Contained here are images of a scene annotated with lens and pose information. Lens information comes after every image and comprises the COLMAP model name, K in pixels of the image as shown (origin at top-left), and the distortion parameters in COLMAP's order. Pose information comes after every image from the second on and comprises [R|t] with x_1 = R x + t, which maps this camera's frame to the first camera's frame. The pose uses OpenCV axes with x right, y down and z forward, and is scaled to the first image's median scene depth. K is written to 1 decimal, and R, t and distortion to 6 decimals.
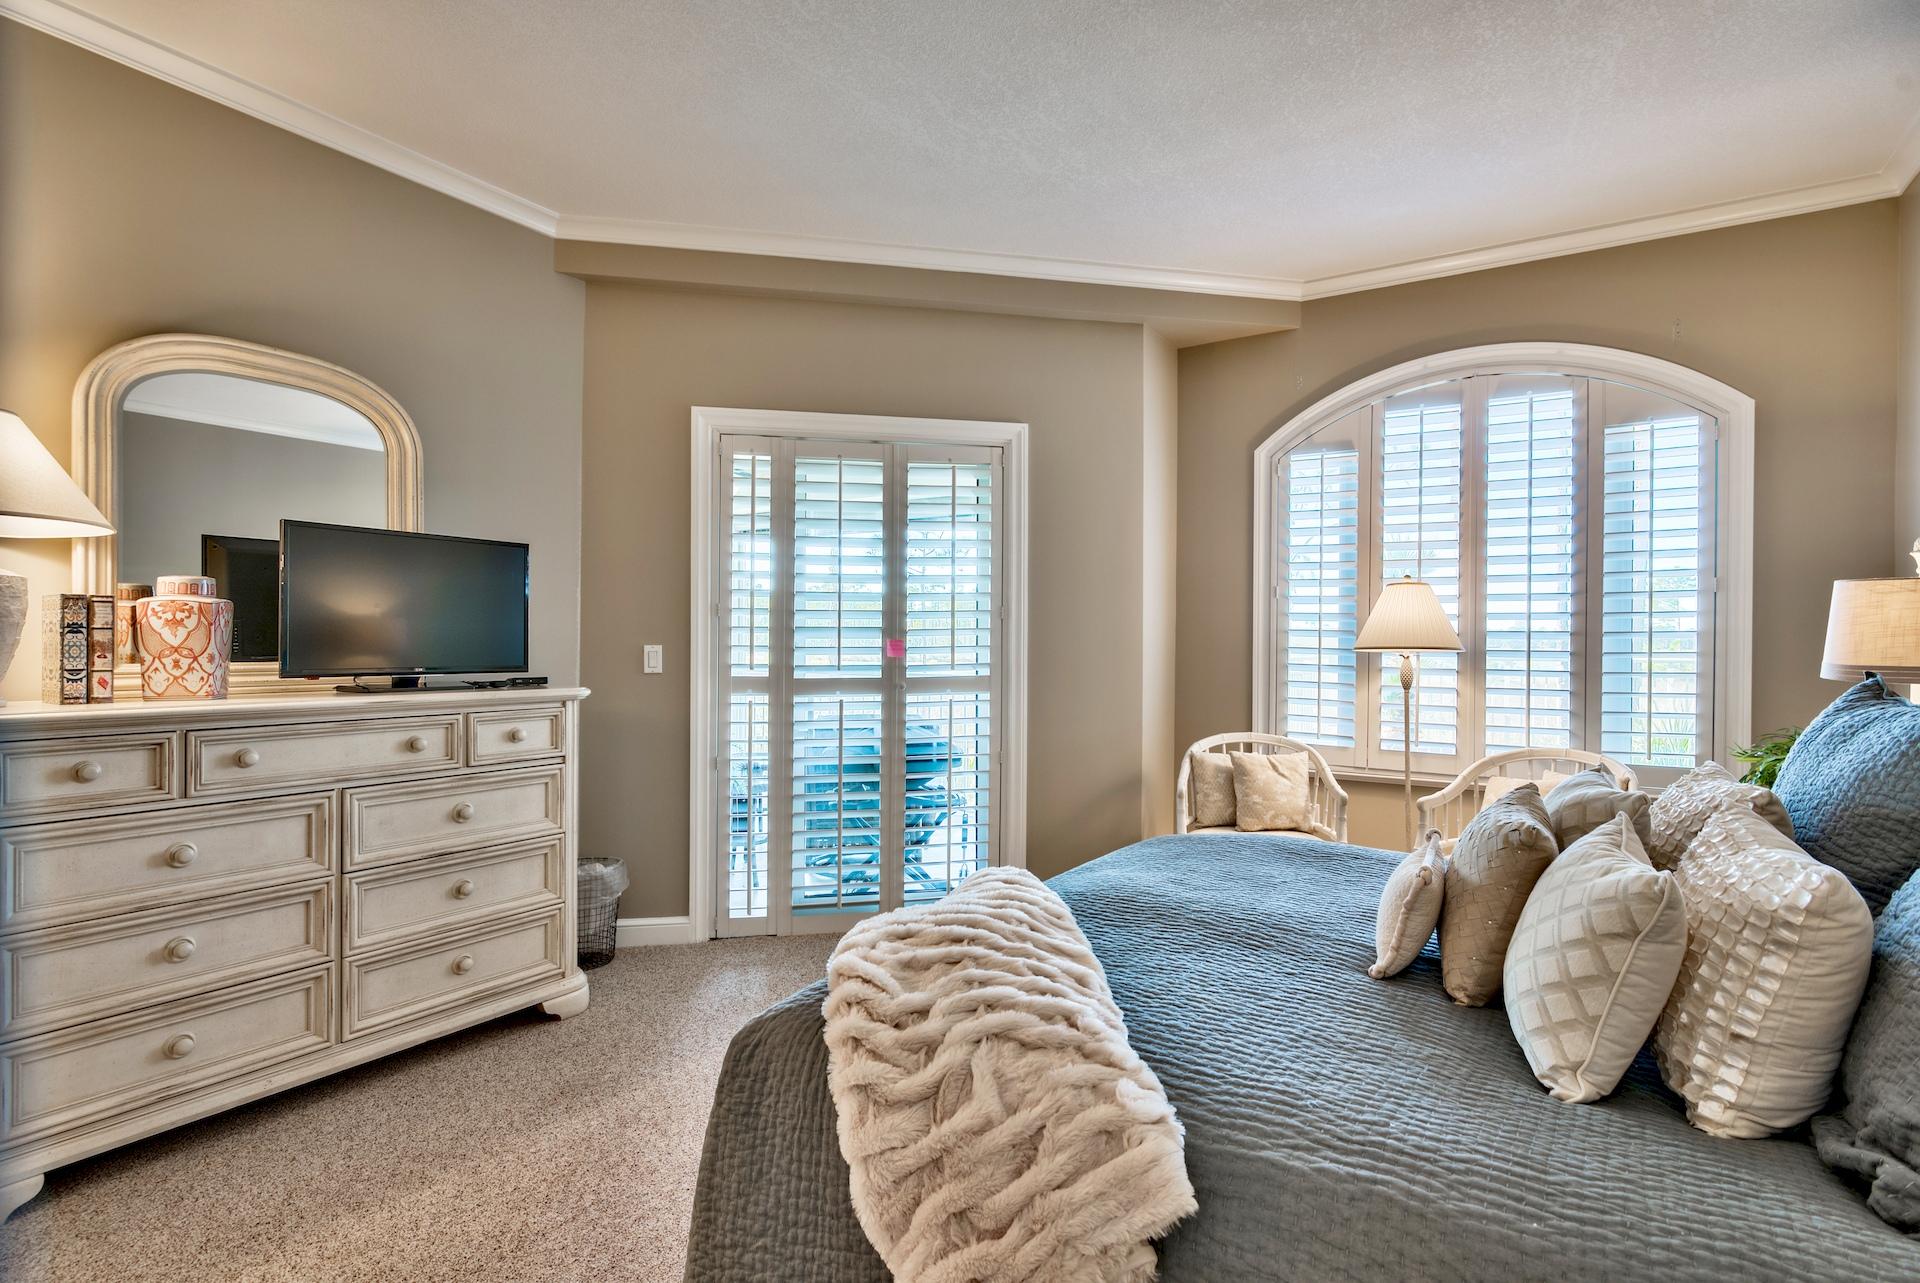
lens RADIAL K [[953.6, 0, 950.5], [0, 953.6, 636.2], [0, 0, 1]] dist [-0.001117, -0.000044]
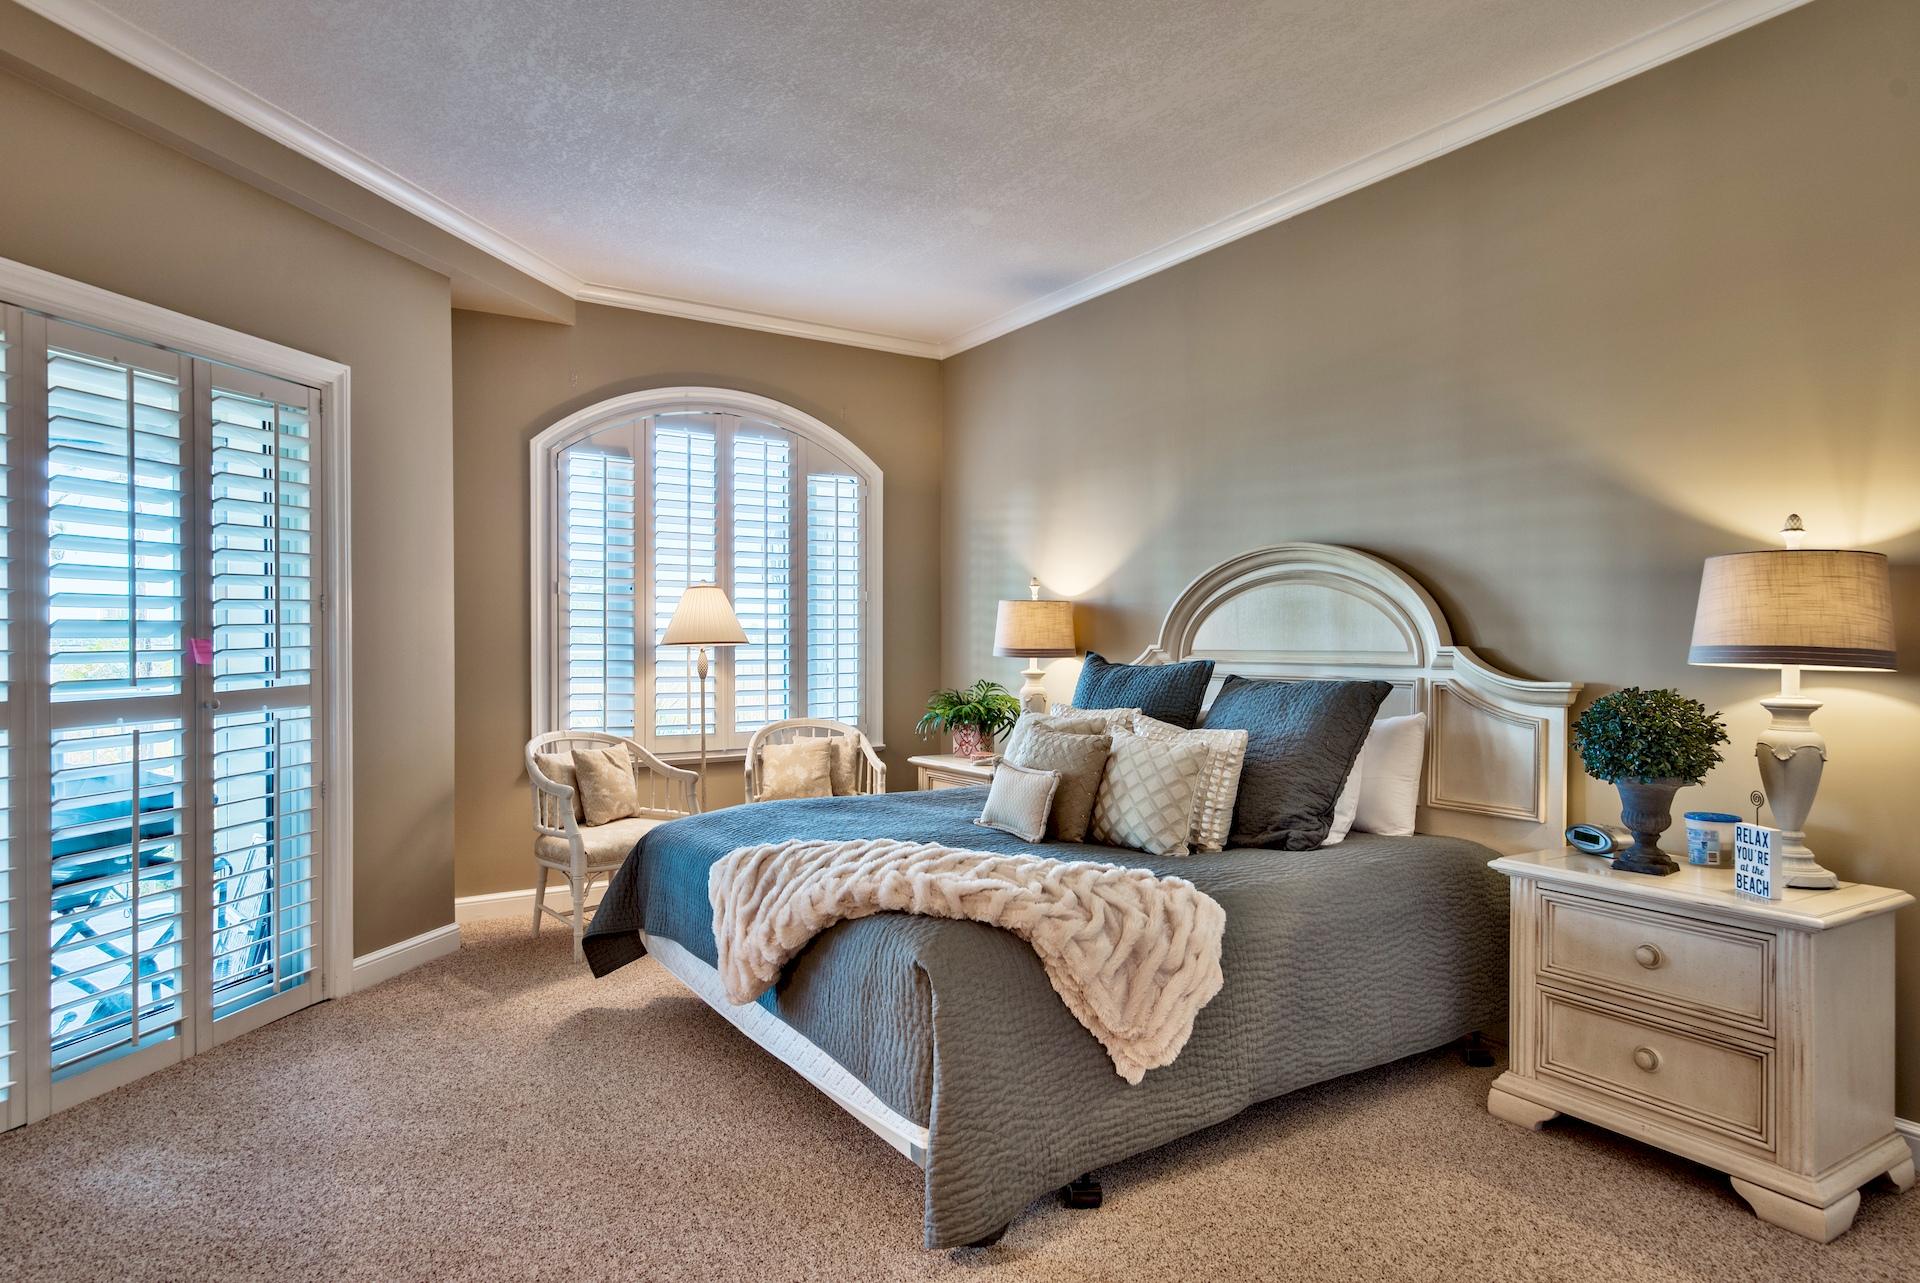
lens RADIAL K [[1132.0, 0, 962.5], [0, 1132.0, 647.3], [0, 0, 1]] dist [0.039516, -0.001420]
pose [[0.405818, -0.014124, 0.913845, -0.602003], [0.001345, 0.999889, 0.014857, -0.002210], [-0.913953, -0.004800, 0.405792, 0.146722]]
